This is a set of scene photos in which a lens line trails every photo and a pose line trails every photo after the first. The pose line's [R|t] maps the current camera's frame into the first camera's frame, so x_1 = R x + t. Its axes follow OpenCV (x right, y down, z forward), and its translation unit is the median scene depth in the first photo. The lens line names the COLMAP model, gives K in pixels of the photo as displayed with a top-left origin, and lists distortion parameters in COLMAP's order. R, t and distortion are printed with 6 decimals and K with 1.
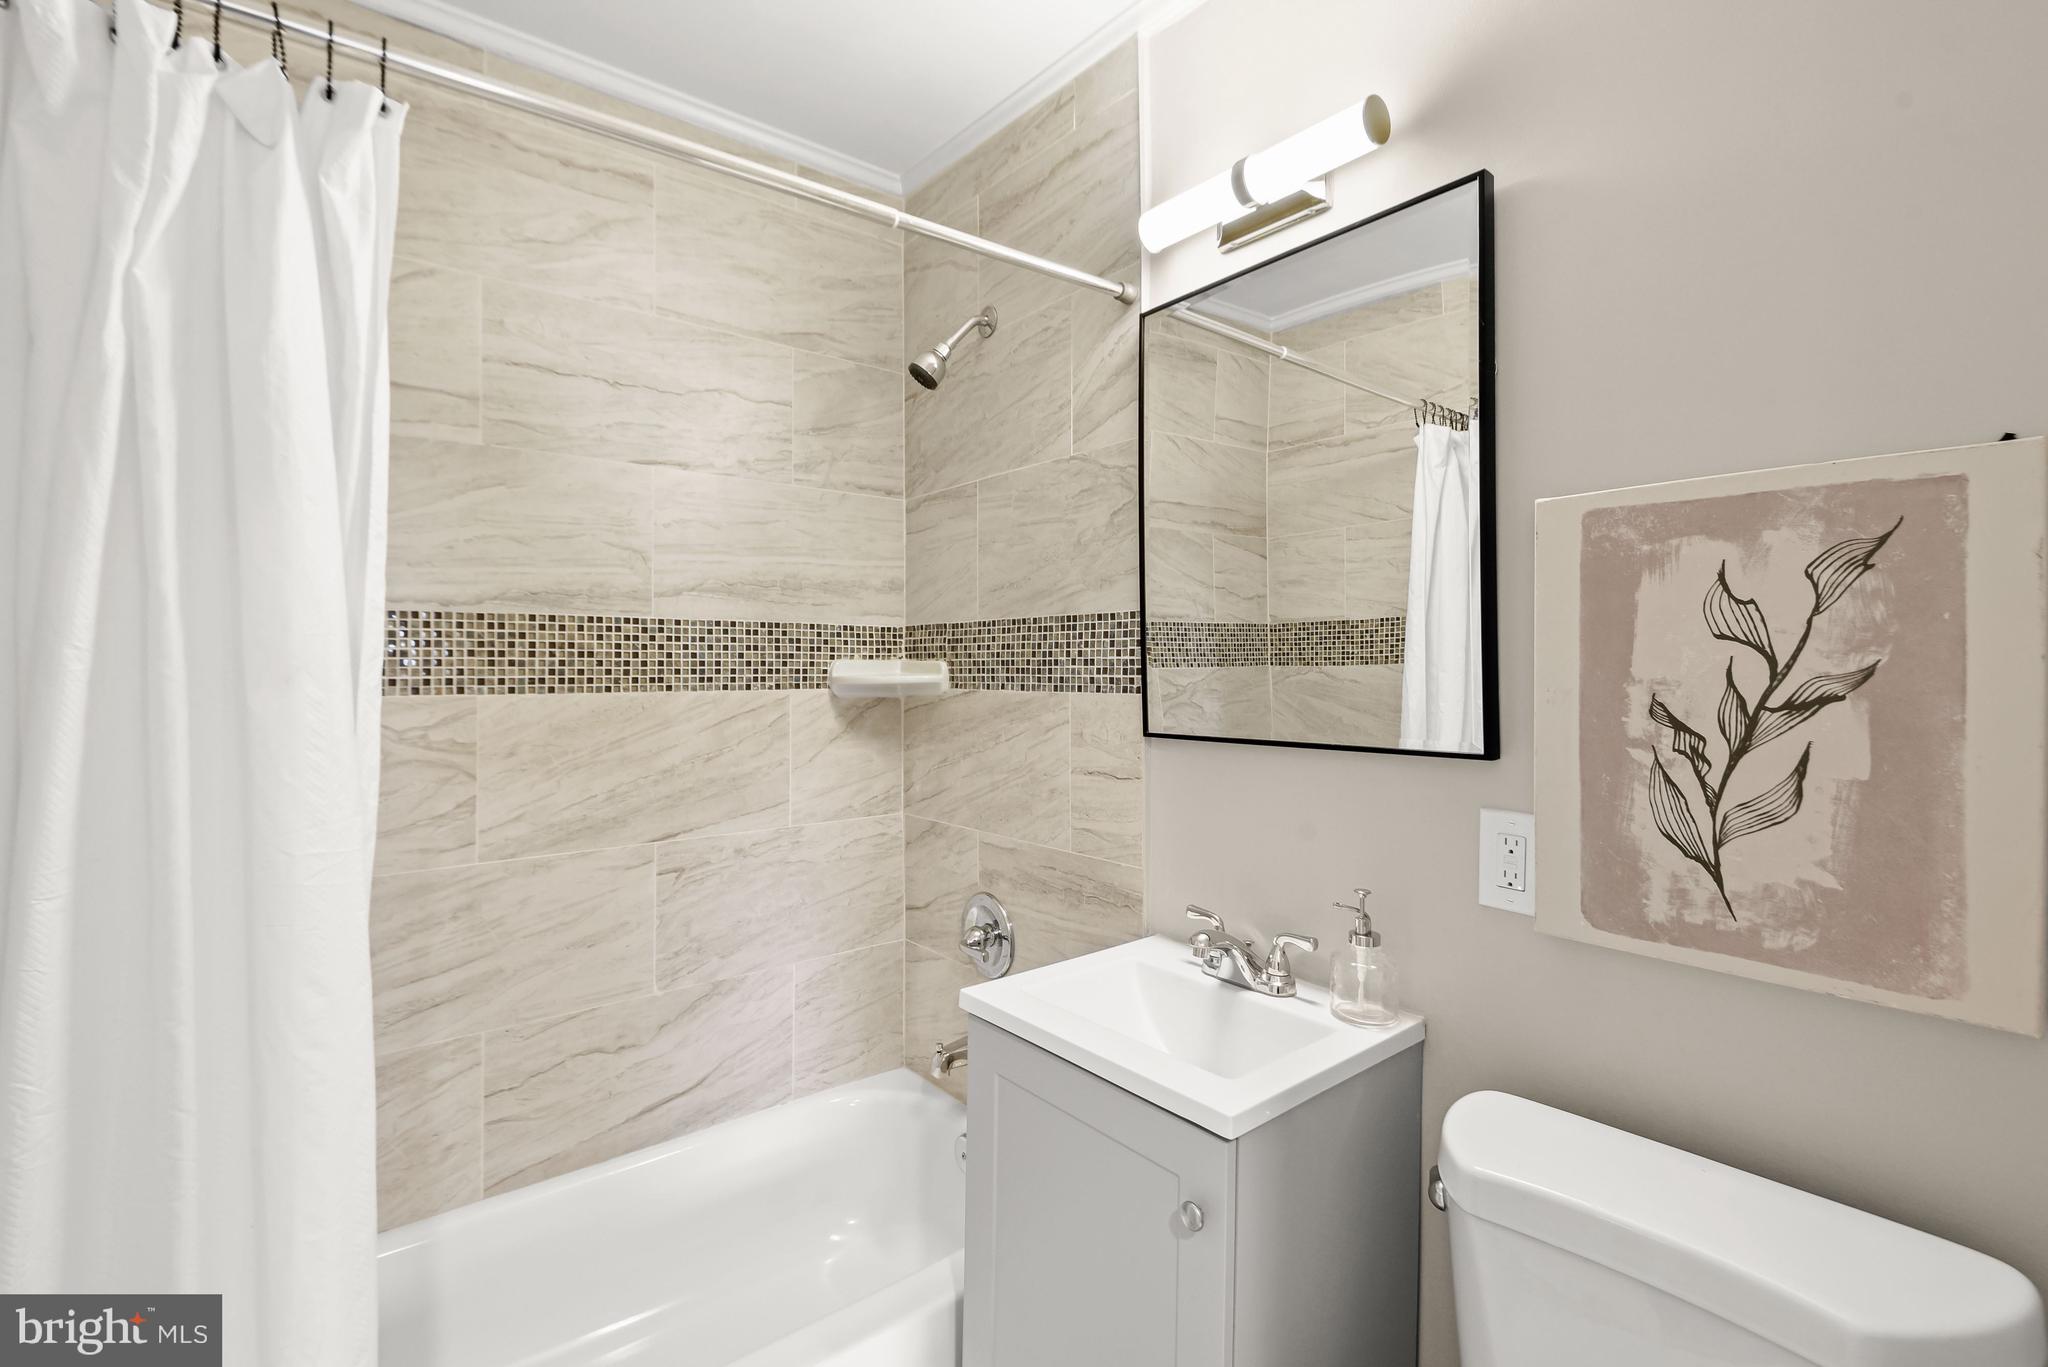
lens RADIAL K [[934.1, 0, 1027.3], [0, 934.1, 662.6], [0, 0, 1]] dist [0.013272, -0.010497]
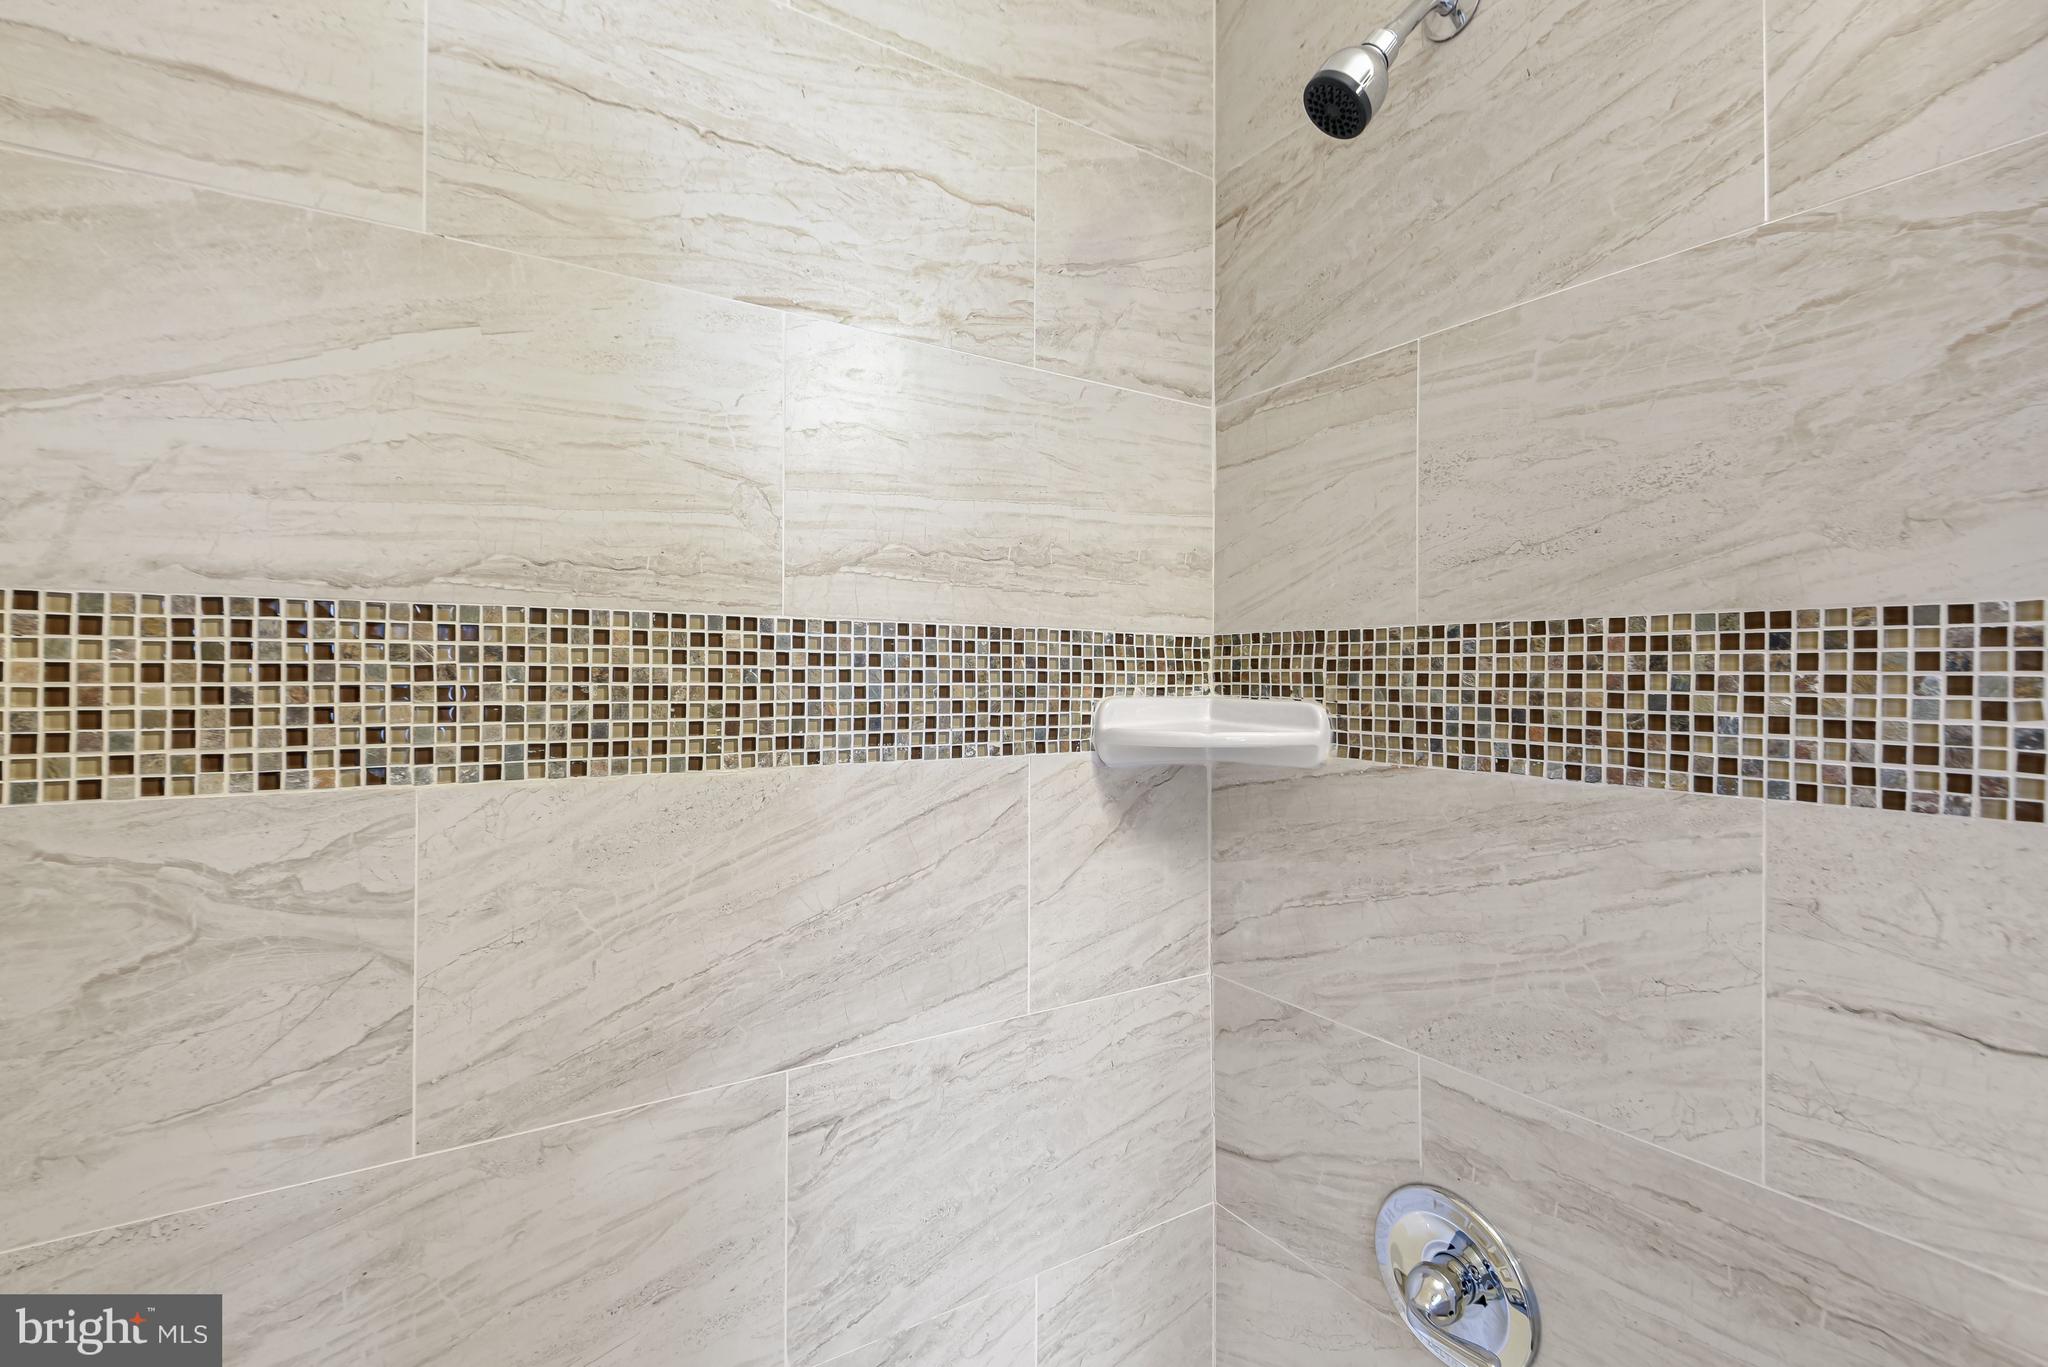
lens RADIAL K [[934.1, 0, 1020.9], [0, 934.1, 687.8], [0, 0, 1]] dist [0.013272, -0.010497]
pose [[0.994194, 0.009781, -0.107158, -0.218902], [-0.007772, 0.999786, 0.019148, -0.020815], [0.107323, -0.018204, 0.994058, 0.514439]]
